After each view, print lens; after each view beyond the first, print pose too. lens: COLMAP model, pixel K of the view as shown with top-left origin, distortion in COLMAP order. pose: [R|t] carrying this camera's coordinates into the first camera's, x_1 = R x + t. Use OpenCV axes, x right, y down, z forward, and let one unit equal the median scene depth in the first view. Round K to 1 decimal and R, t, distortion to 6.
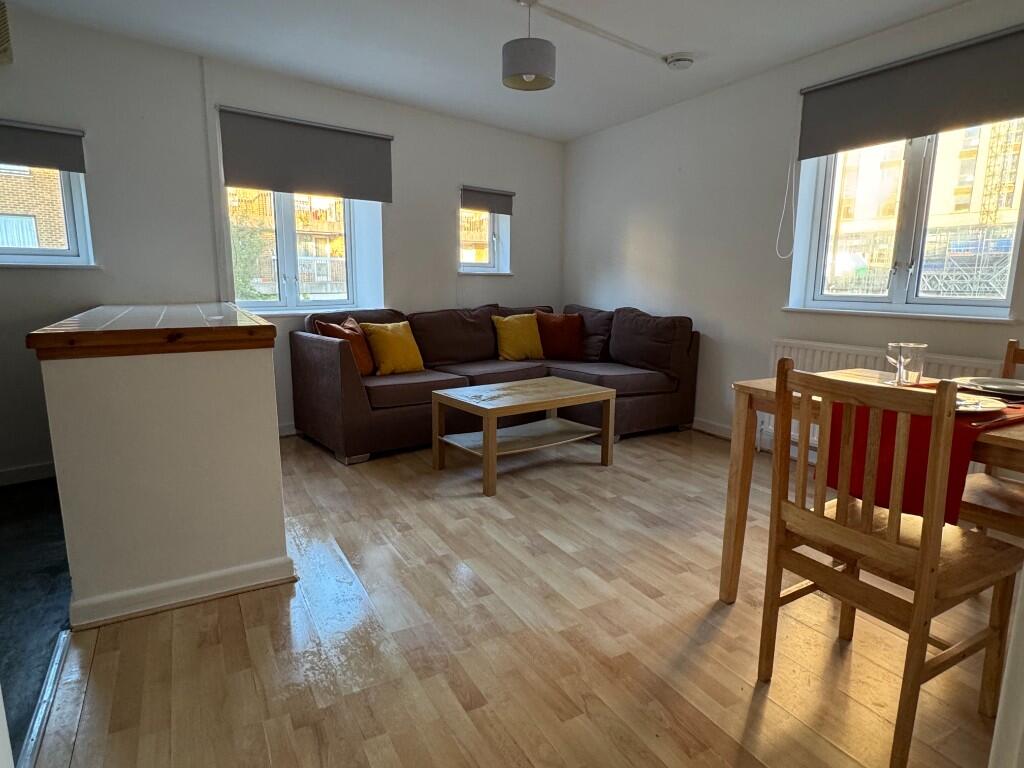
lens RADIAL K [[581.2, 0, 508.4], [0, 581.2, 378.6], [0, 0, 1]] dist [-0.049542, -0.000159]
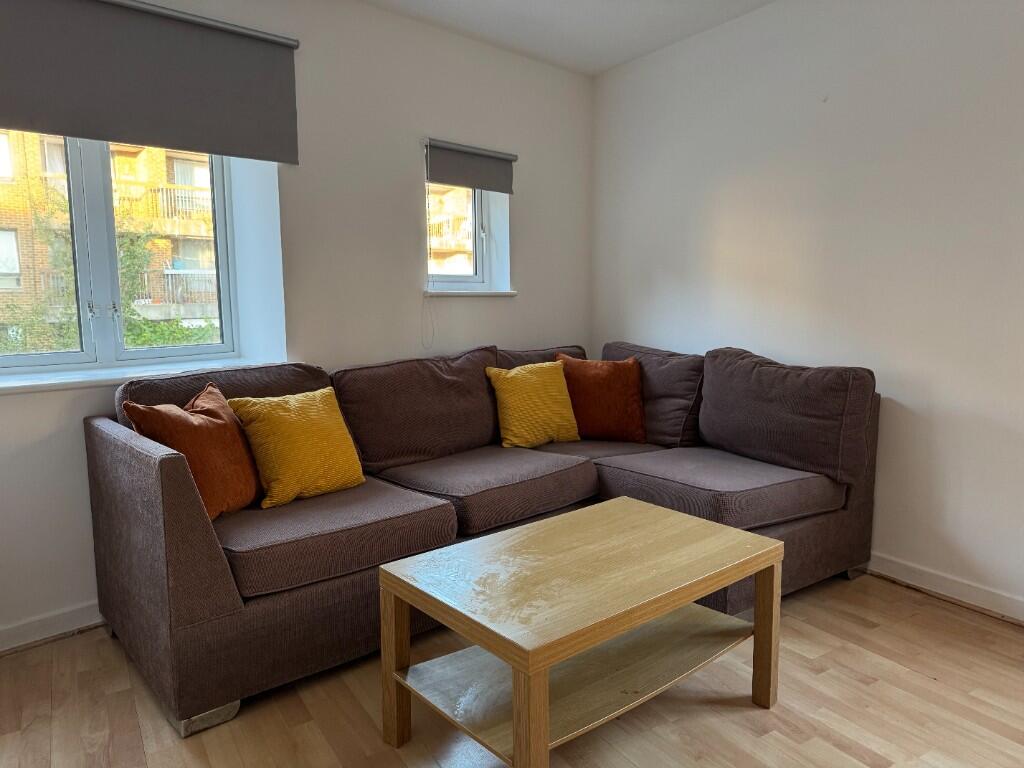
lens RADIAL K [[729.6, 0, 516.1], [0, 729.6, 390.5], [0, 0, 1]] dist [0.009655, -0.011138]
pose [[0.998475, -0.023698, 0.049854, -0.037419], [0.025771, 0.998812, -0.041364, -0.058953], [-0.048814, 0.042586, 0.997900, 0.309428]]
